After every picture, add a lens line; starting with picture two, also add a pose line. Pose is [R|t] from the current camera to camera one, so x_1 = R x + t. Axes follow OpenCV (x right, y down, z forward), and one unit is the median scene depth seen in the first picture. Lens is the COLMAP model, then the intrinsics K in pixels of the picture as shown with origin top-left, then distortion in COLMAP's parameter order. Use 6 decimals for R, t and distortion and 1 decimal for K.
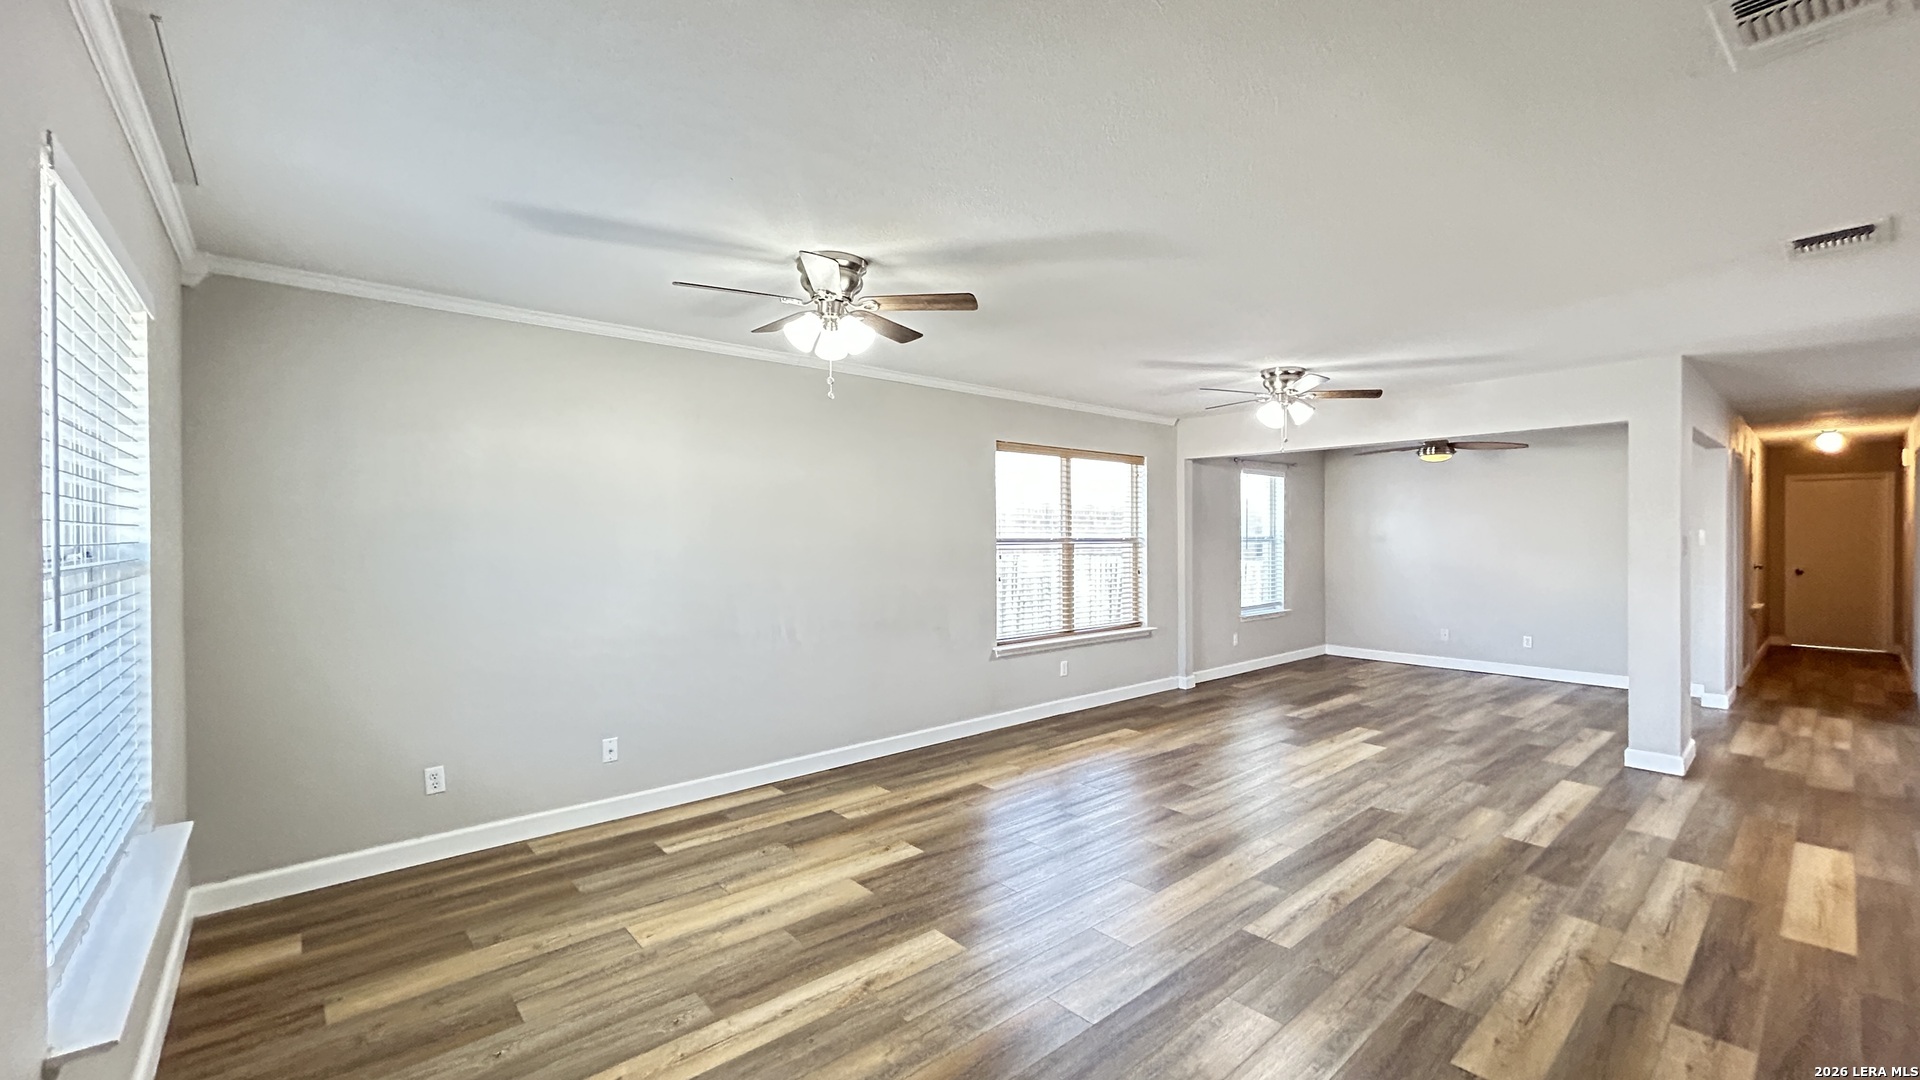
lens RADIAL K [[769.8, 0, 963.3], [0, 769.8, 539.2], [0, 0, 1]] dist [0.000065, 0.001005]
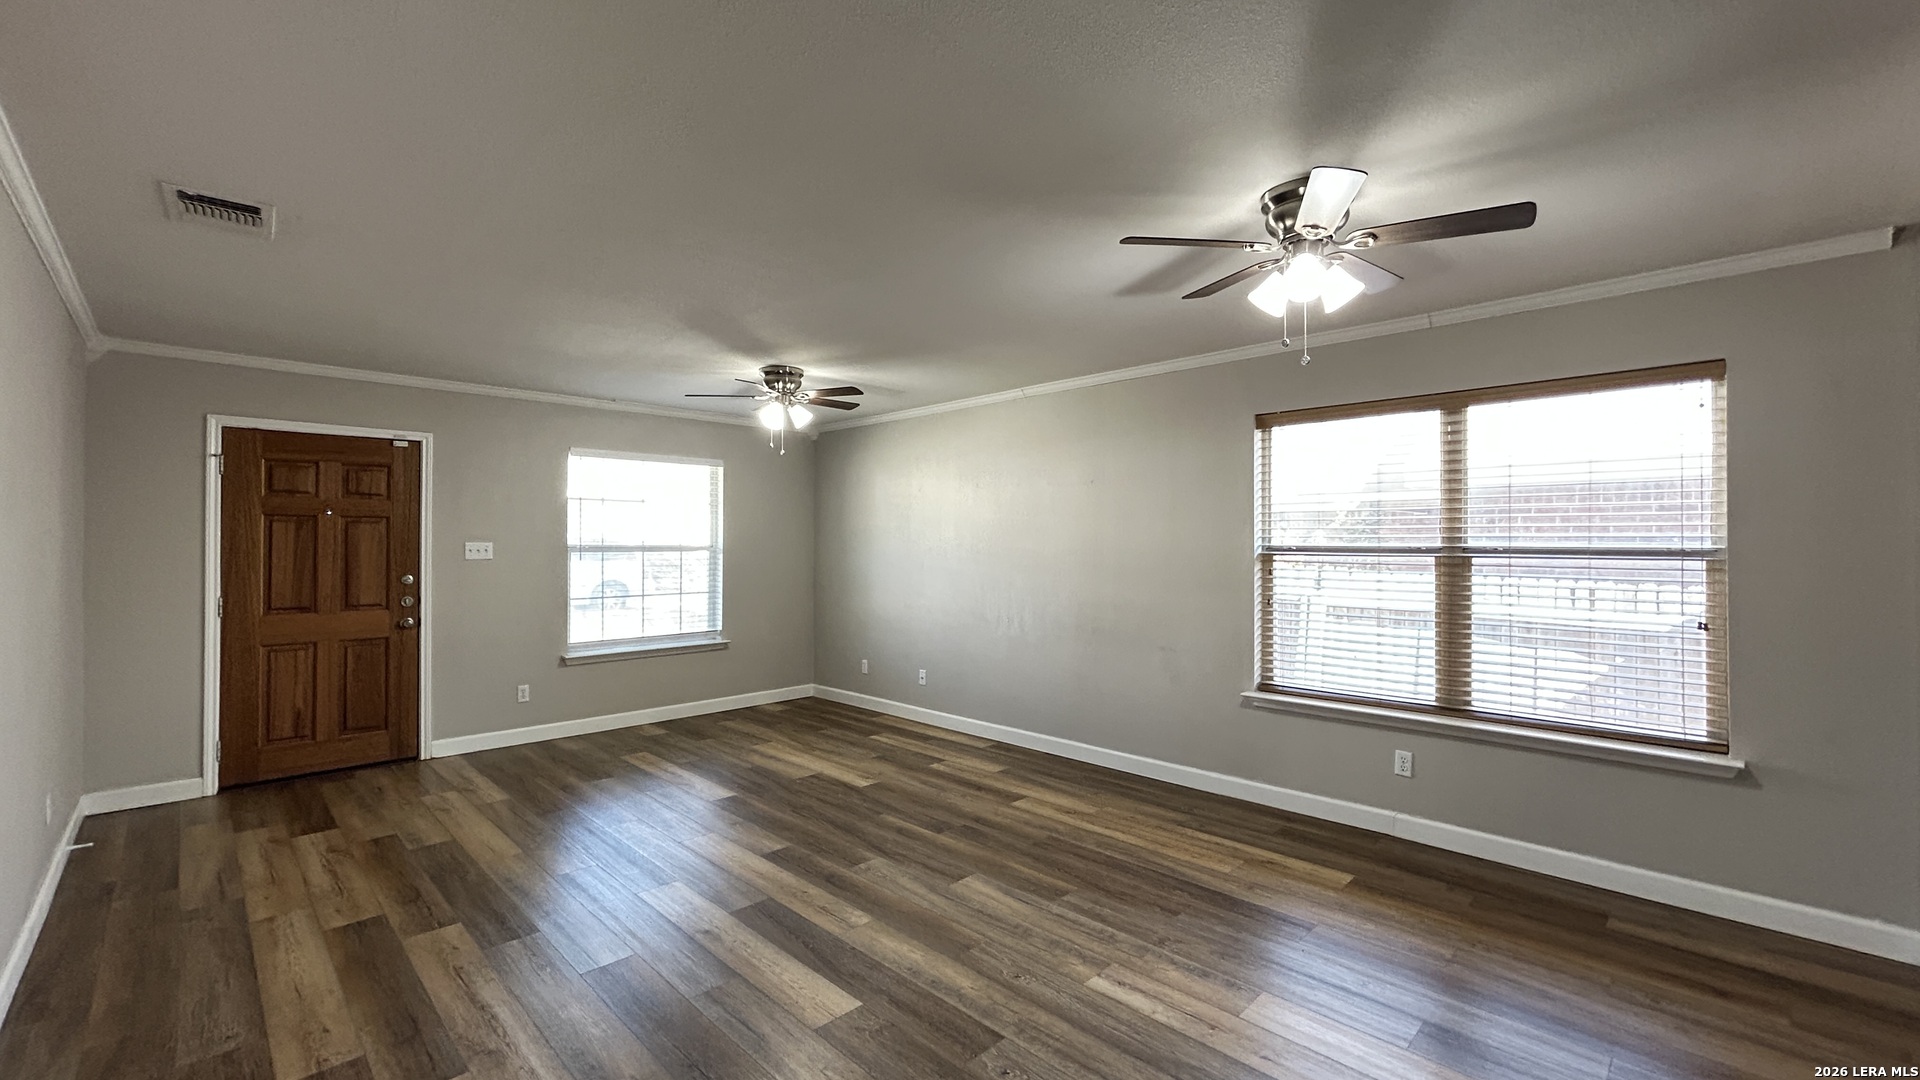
lens RADIAL K [[769.8, 0, 963.3], [0, 769.8, 539.2], [0, 0, 1]] dist [0.000065, 0.001005]
pose [[0.071546, -0.005811, -0.997420, 1.086095], [-0.010660, 0.999921, -0.006591, 0.000646], [0.997380, 0.011104, 0.071478, 0.940491]]
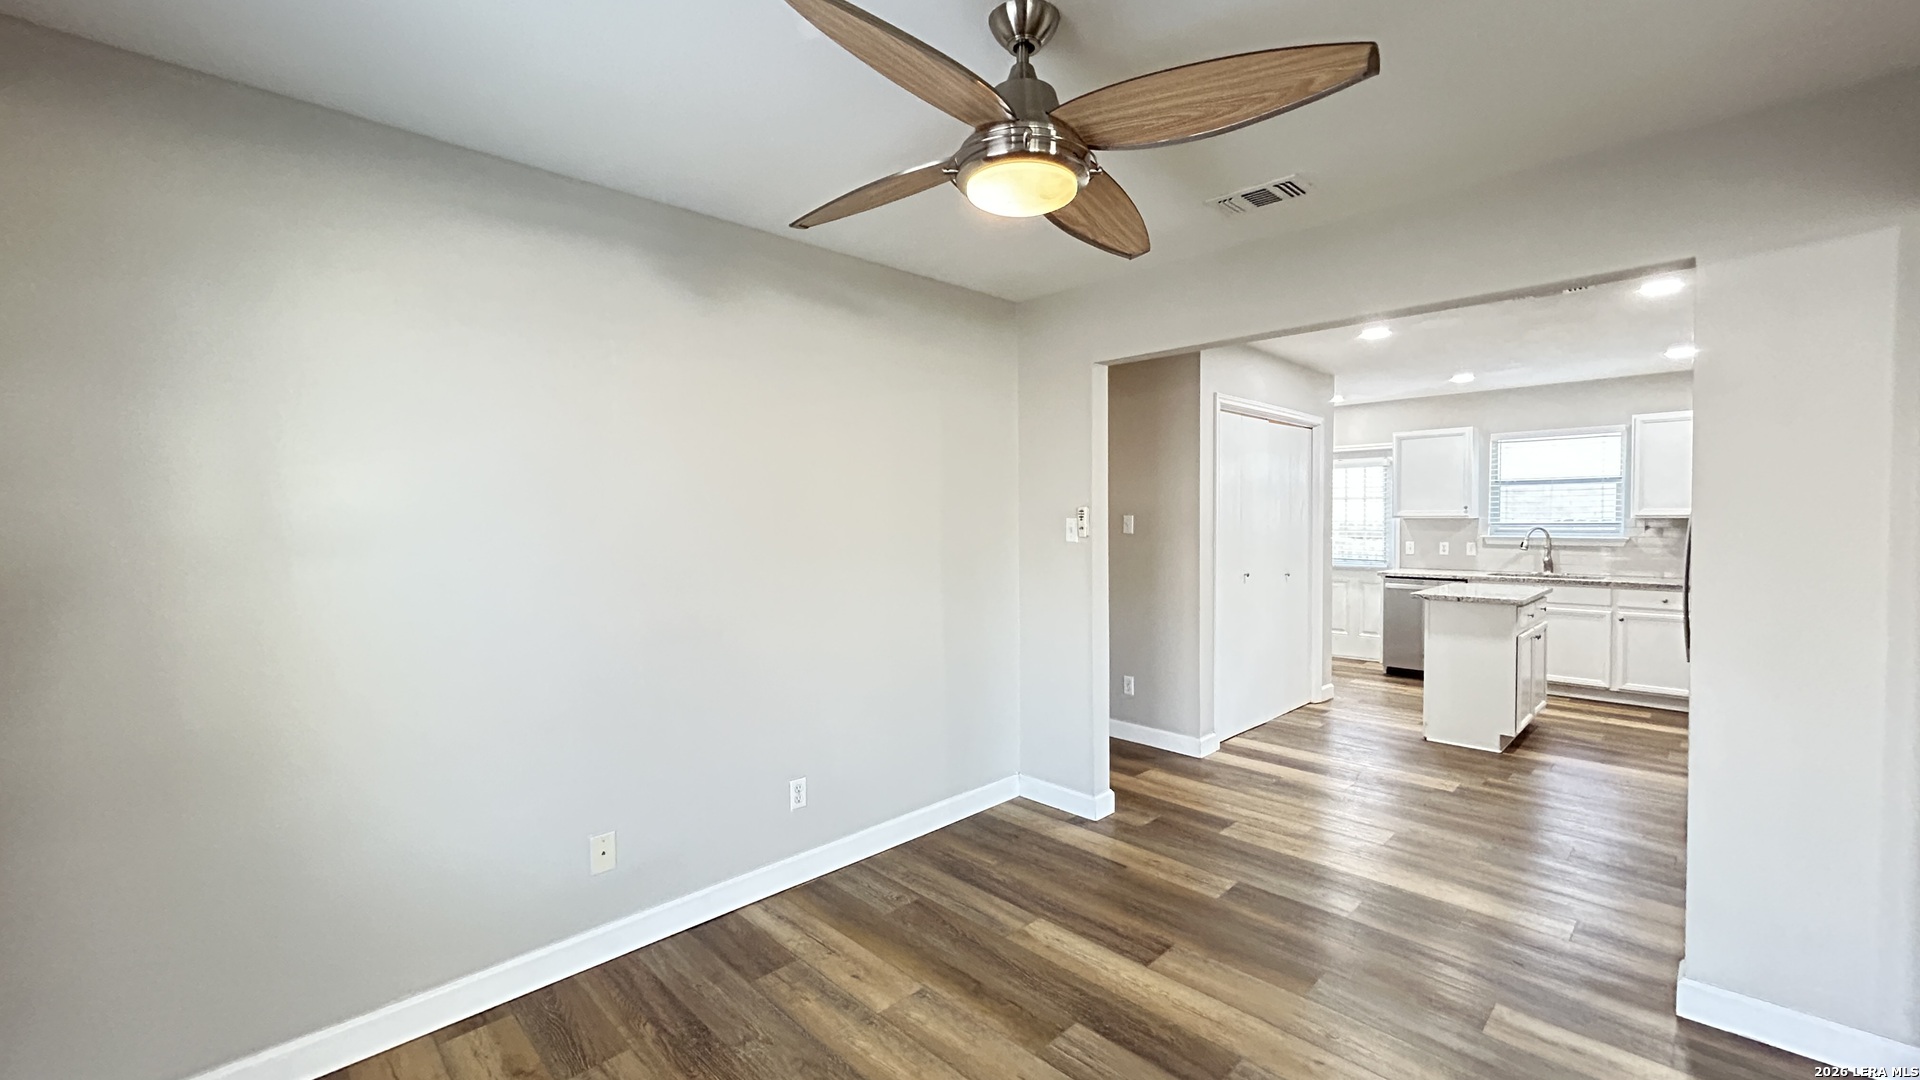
lens RADIAL K [[773.3, 0, 963.1], [0, 773.3, 536.9], [0, 0, 1]] dist [-0.001221, 0.001952]
pose [[-0.072782, -0.026521, 0.996995, 0.656852], [0.014597, 0.999511, 0.027653, -0.010549], [-0.997241, 0.016566, -0.072359, 1.811894]]
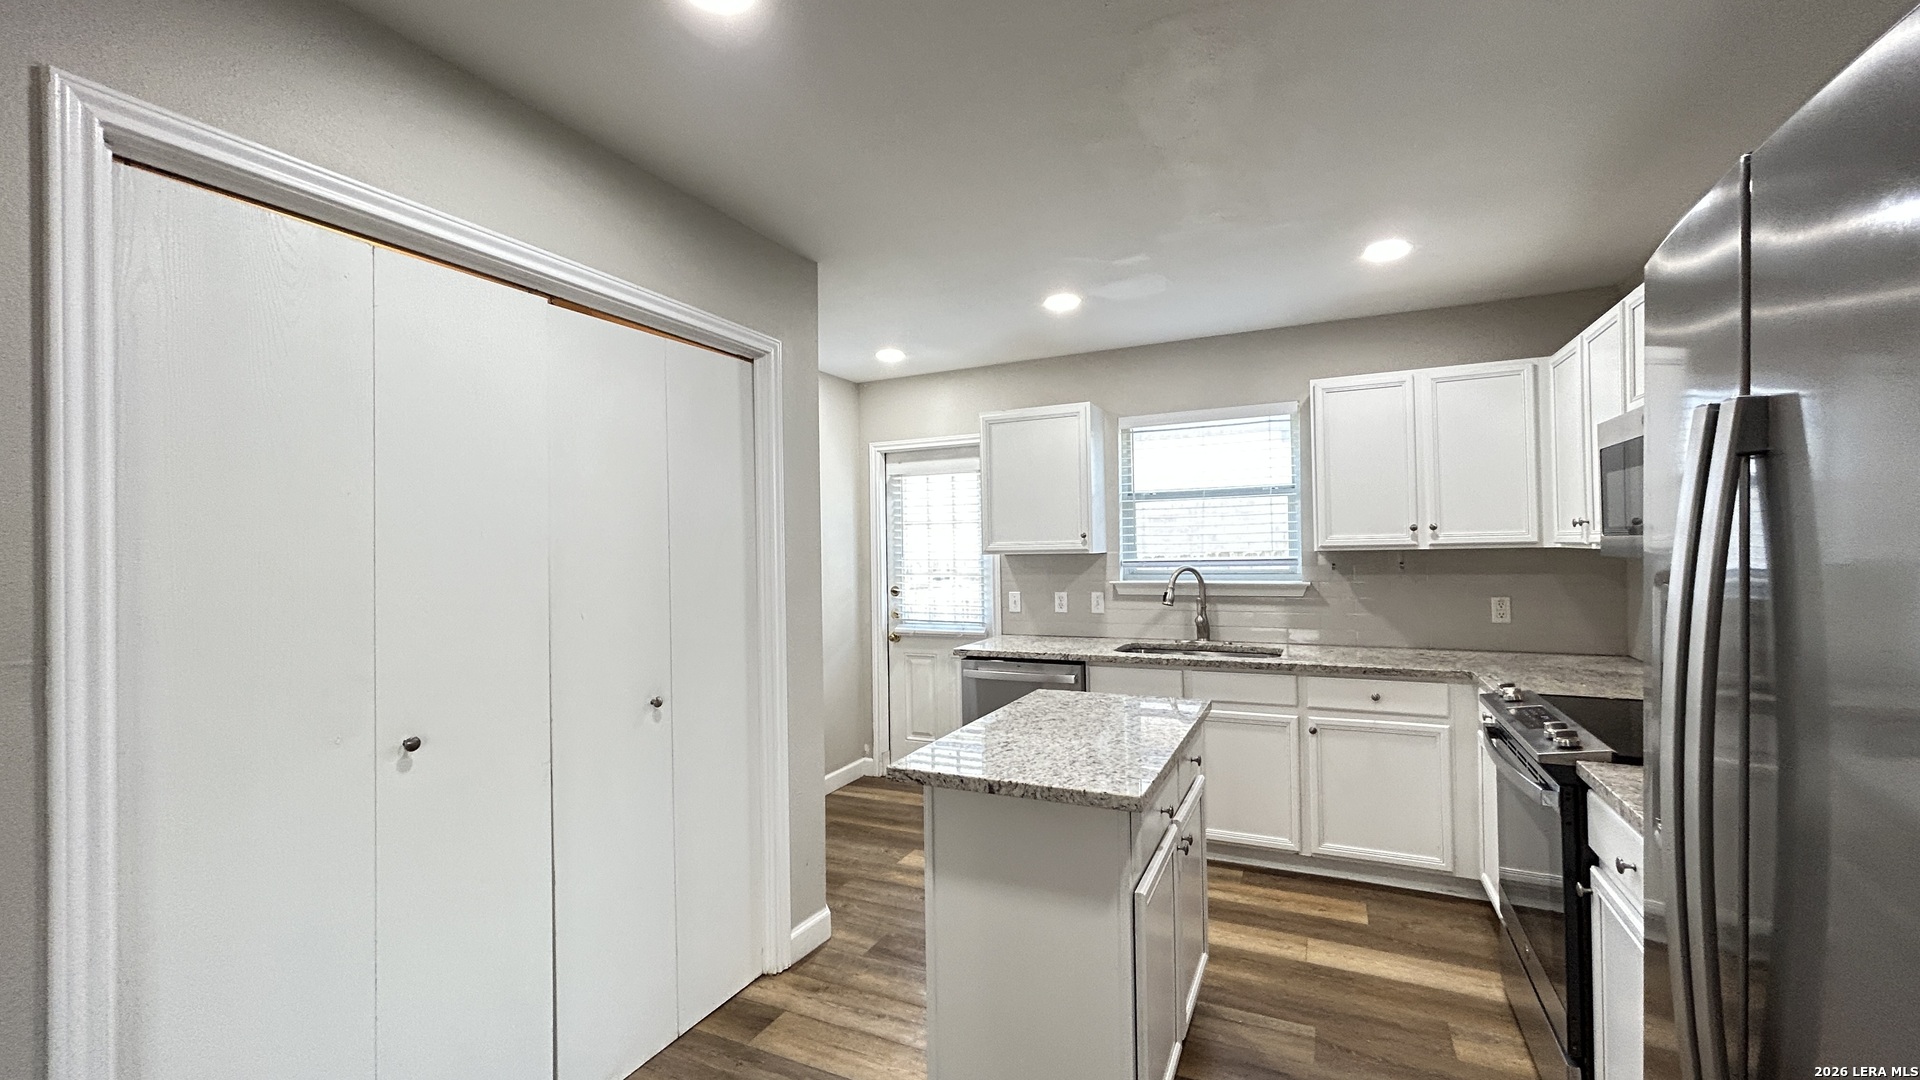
lens RADIAL K [[773.3, 0, 963.1], [0, 773.3, 536.9], [0, 0, 1]] dist [-0.001221, 0.001952]
pose [[-0.407063, 0.019837, 0.913184, 1.387716], [0.026221, 0.999606, -0.010026, -0.004676], [-0.913023, 0.019863, -0.407423, 1.164494]]
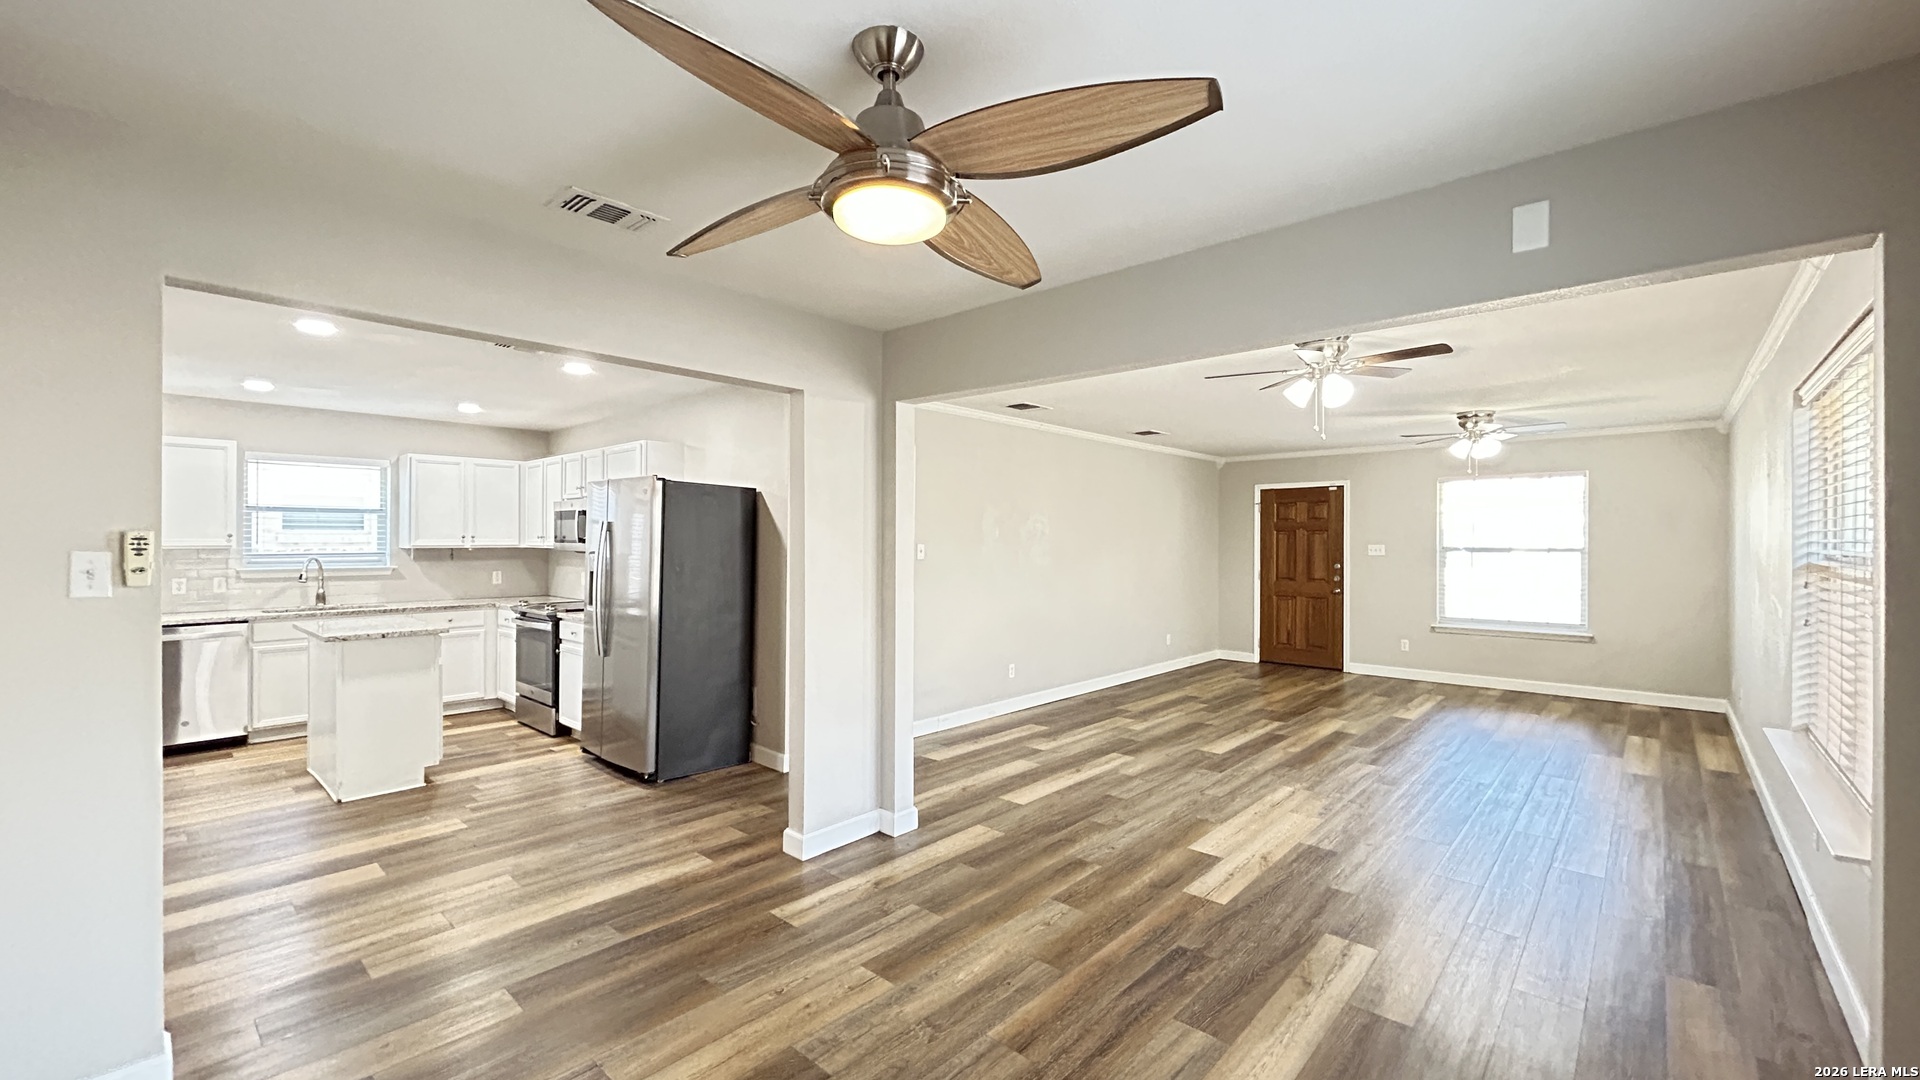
lens RADIAL K [[769.8, 0, 963.3], [0, 769.8, 539.2], [0, 0, 1]] dist [0.000065, 0.001005]
pose [[-0.992637, -0.002132, -0.121106, 1.083645], [-0.002874, 0.999978, 0.005951, -0.017971], [0.121090, 0.006256, -0.992622, 2.154585]]
